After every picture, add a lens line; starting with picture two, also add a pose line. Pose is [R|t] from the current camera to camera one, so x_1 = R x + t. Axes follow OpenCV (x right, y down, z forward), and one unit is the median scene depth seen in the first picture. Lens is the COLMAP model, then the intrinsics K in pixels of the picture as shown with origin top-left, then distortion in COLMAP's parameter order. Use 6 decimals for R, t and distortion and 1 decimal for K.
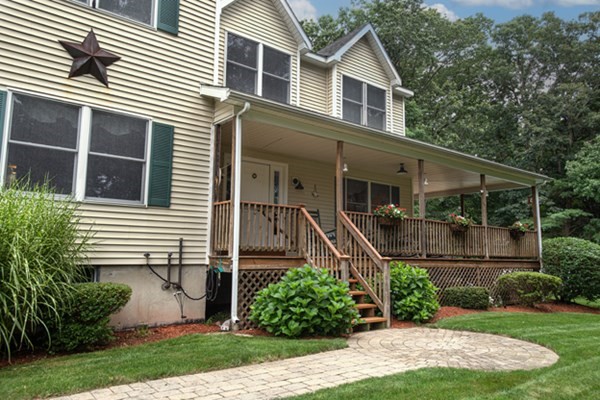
lens RADIAL K [[447.2, 0, 301.0], [0, 447.2, 199.7], [0, 0, 1]] dist [0.004872, 0.000366]
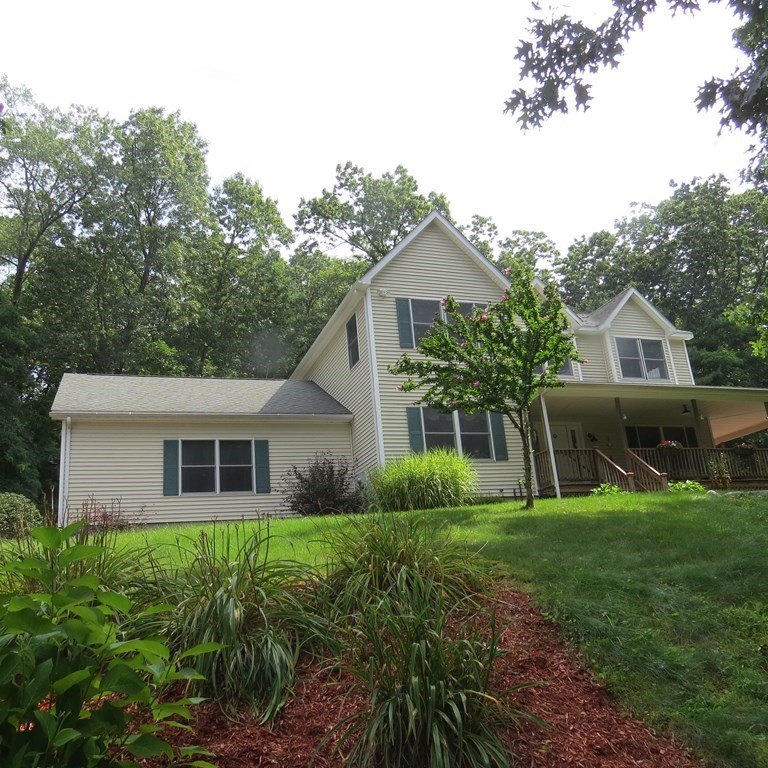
lens RADIAL K [[727.5, 0, 385.5], [0, 727.5, 384.0], [0, 0, 1]] dist [0.008495, 0.000000]
pose [[0.941267, -0.190599, -0.278728, 0.045464], [0.140037, 0.971470, -0.191402, 0.130361], [0.307257, 0.141128, 0.941104, -1.108473]]
